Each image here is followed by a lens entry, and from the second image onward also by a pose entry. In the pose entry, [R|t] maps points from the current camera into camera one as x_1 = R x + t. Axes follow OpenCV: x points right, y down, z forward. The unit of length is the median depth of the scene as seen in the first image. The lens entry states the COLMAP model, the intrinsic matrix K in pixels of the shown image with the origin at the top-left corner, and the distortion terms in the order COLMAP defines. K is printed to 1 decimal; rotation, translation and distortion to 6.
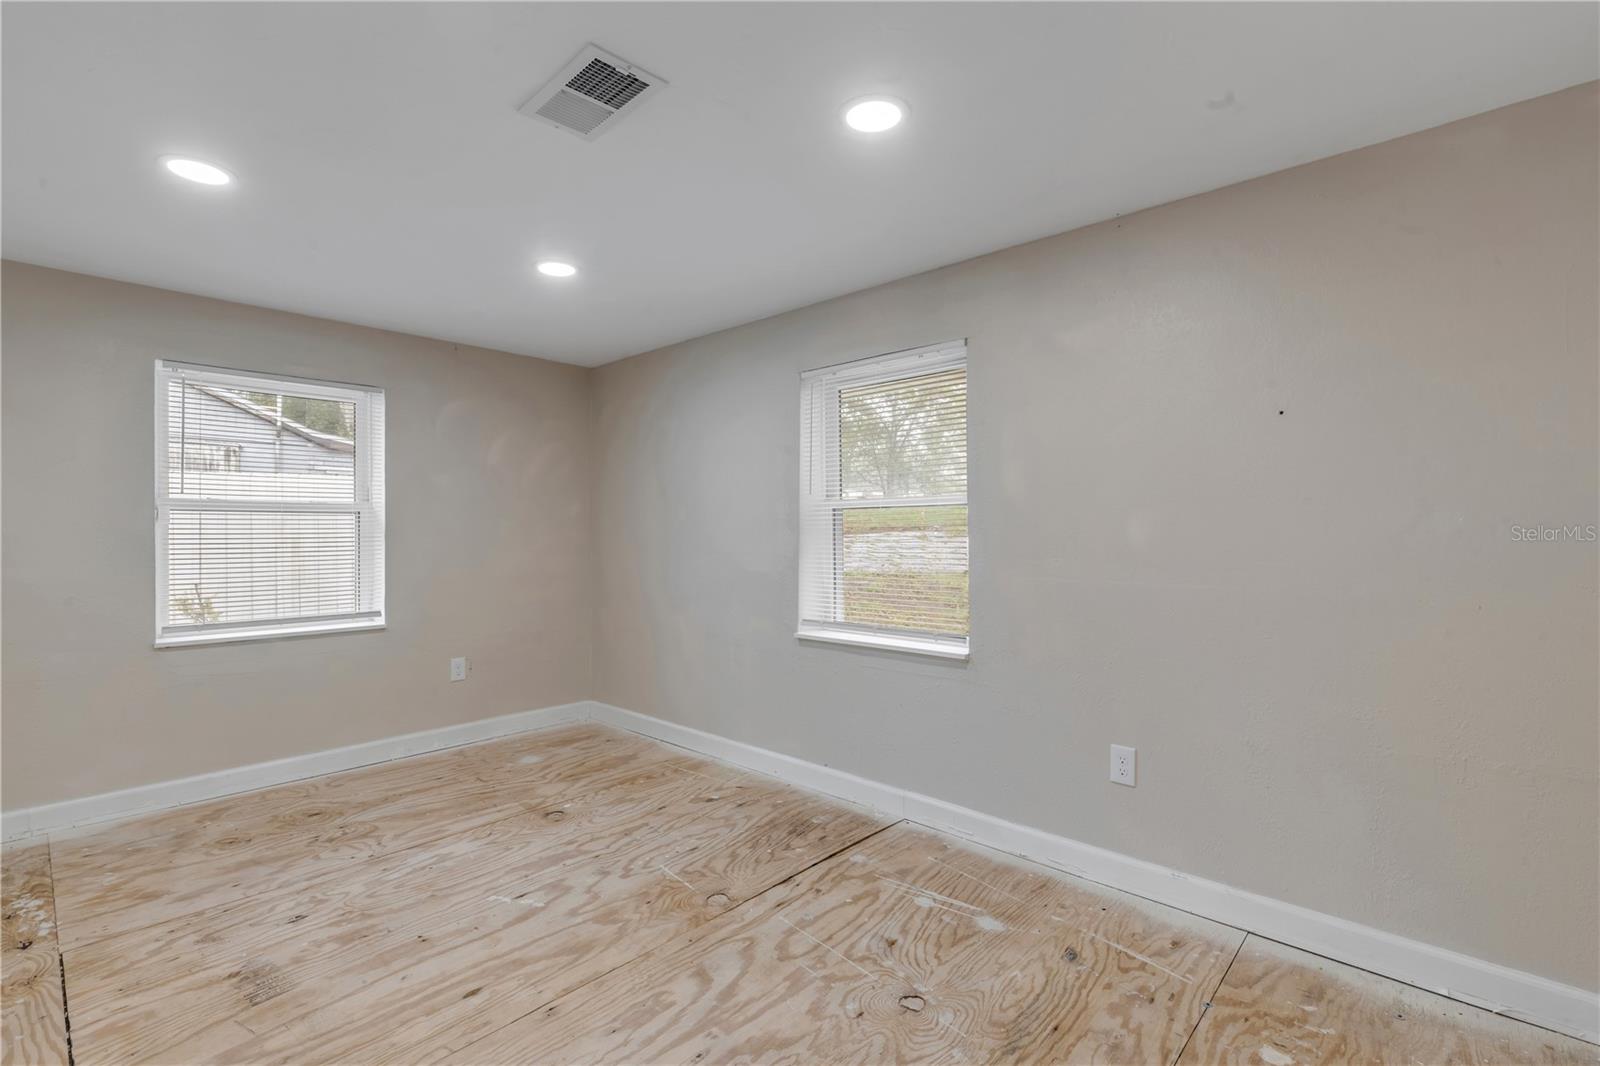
lens RADIAL K [[726.4, 0, 796.6], [0, 726.4, 530.9], [0, 0, 1]] dist [0.004986, -0.000851]
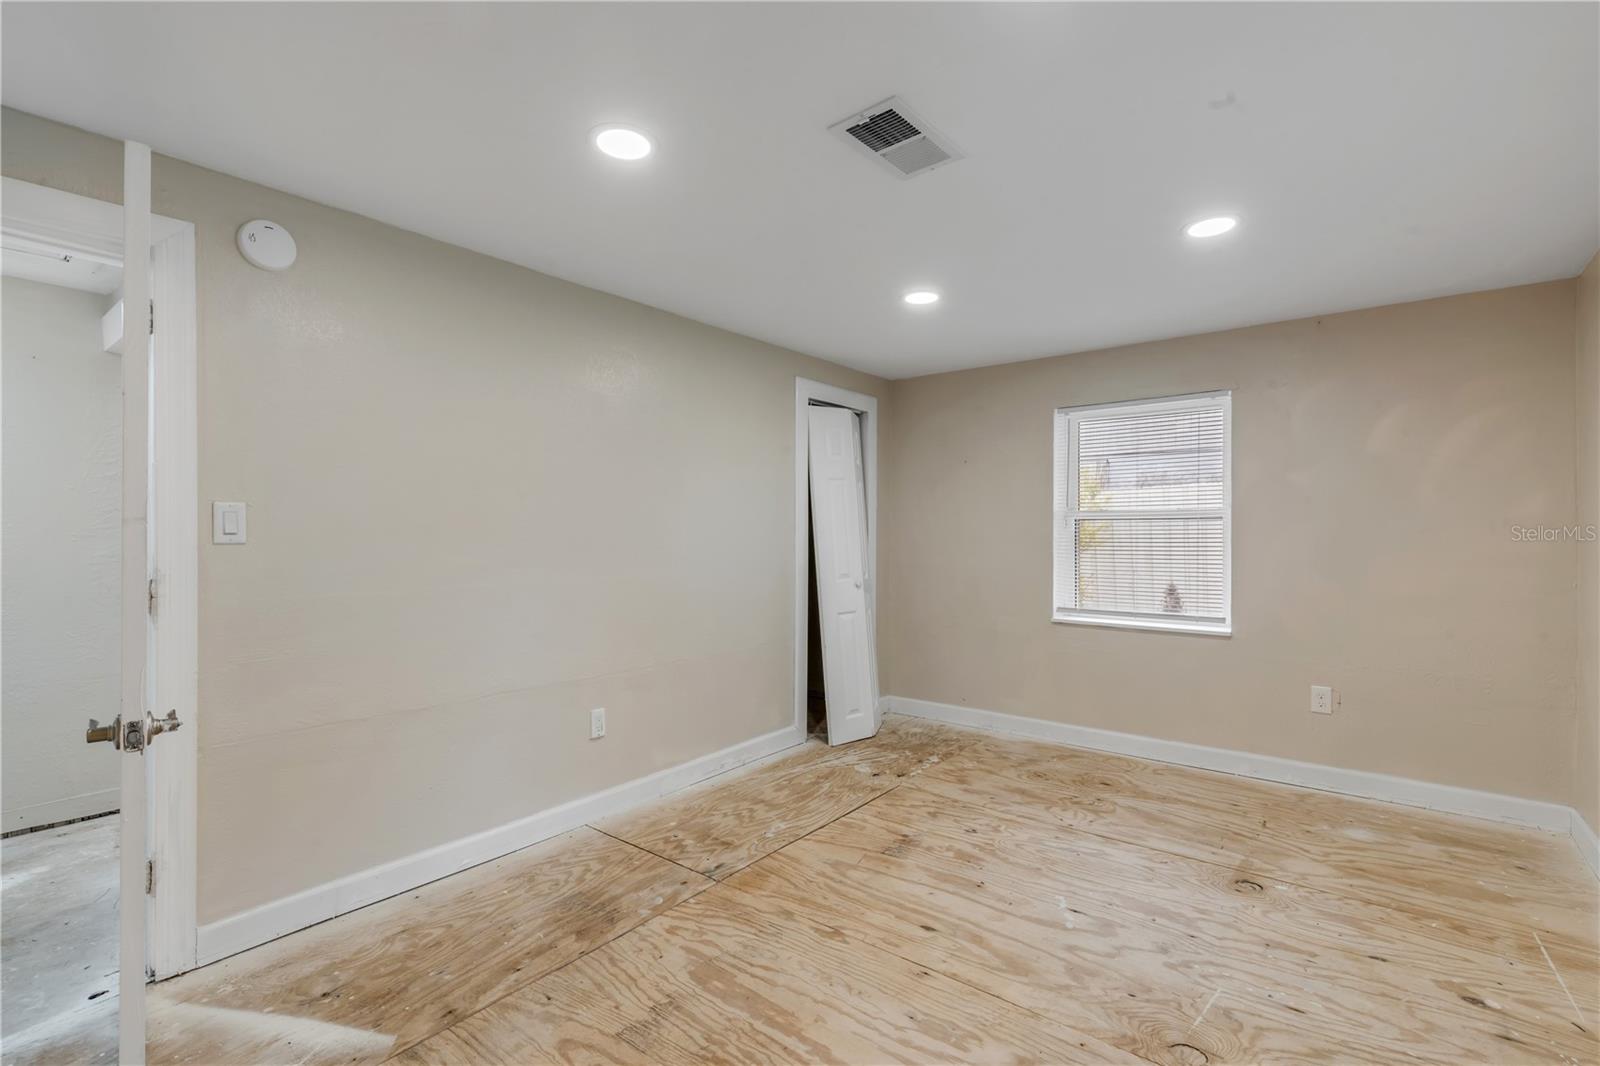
lens RADIAL K [[726.4, 0, 796.6], [0, 726.4, 530.9], [0, 0, 1]] dist [0.004986, -0.000851]
pose [[0.075774, -0.001549, -0.997124, 0.554725], [-0.001307, 0.999998, -0.001653, -0.007660], [0.997124, 0.001428, 0.075771, 0.535499]]
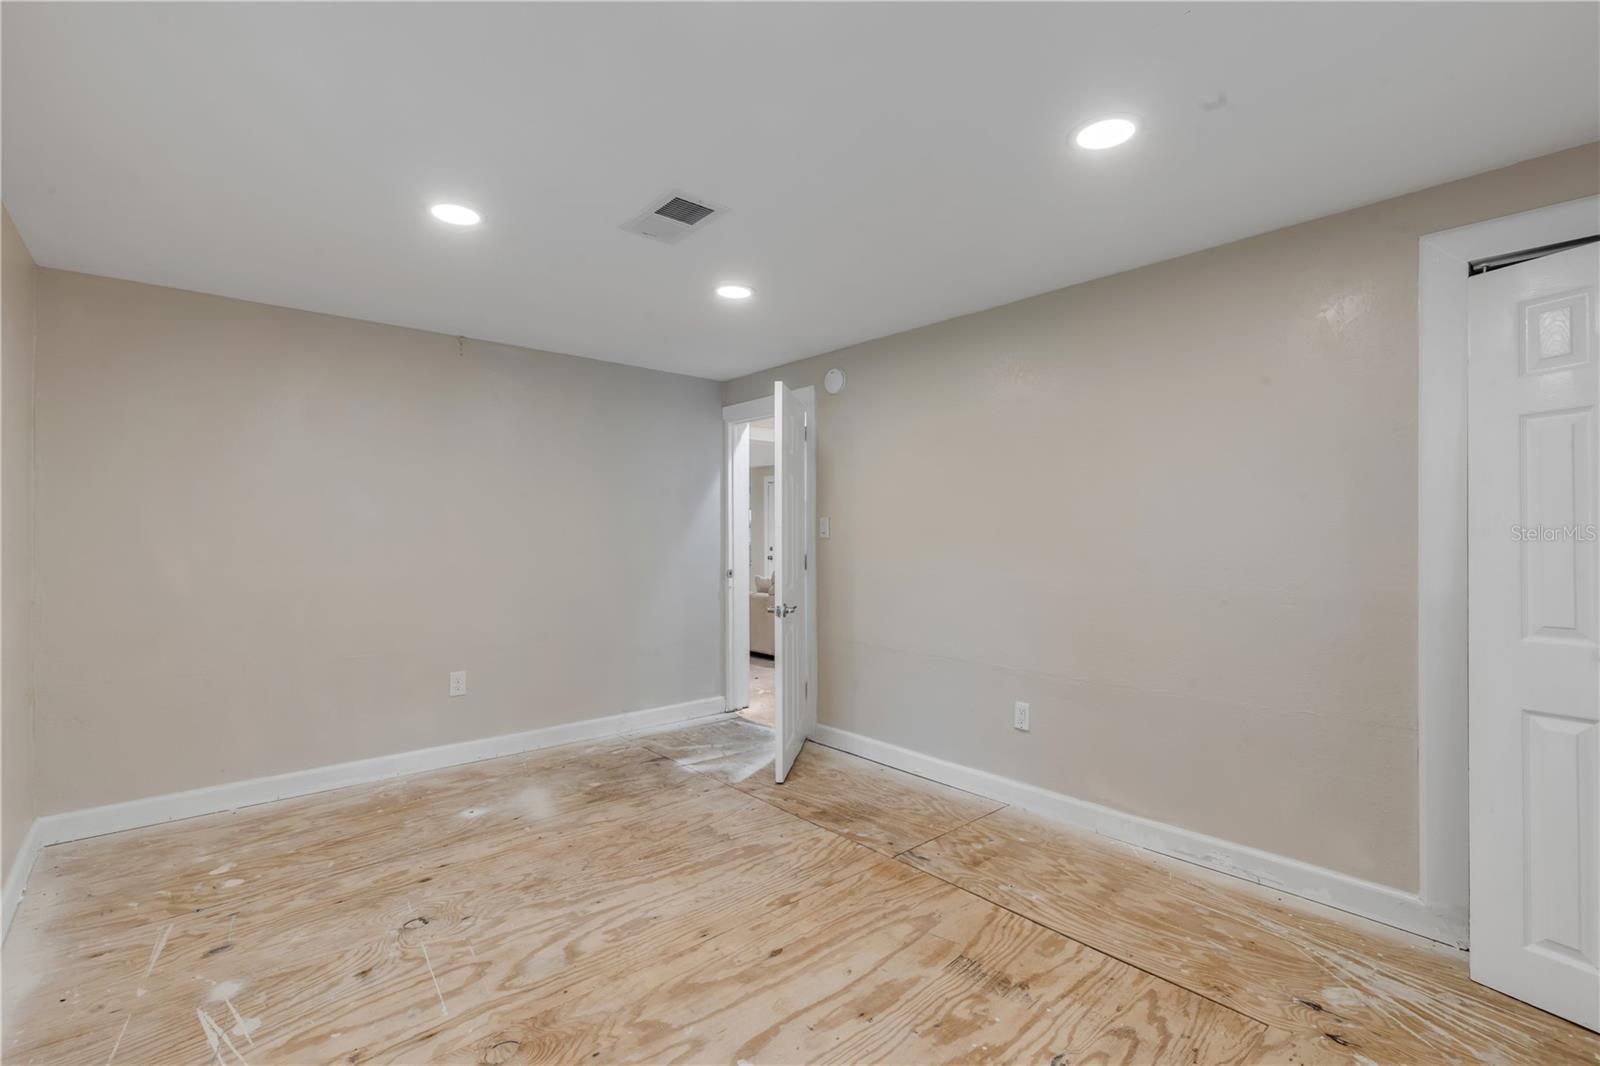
lens RADIAL K [[721.1, 0, 802.5], [0, 721.1, 528.8], [0, 0, 1]] dist [0.003726, -0.000244]
pose [[-0.995646, 0.000467, 0.093213, -0.452880], [0.000296, 0.999998, -0.001851, -0.010780], [-0.093214, -0.001816, -0.995644, 1.616665]]
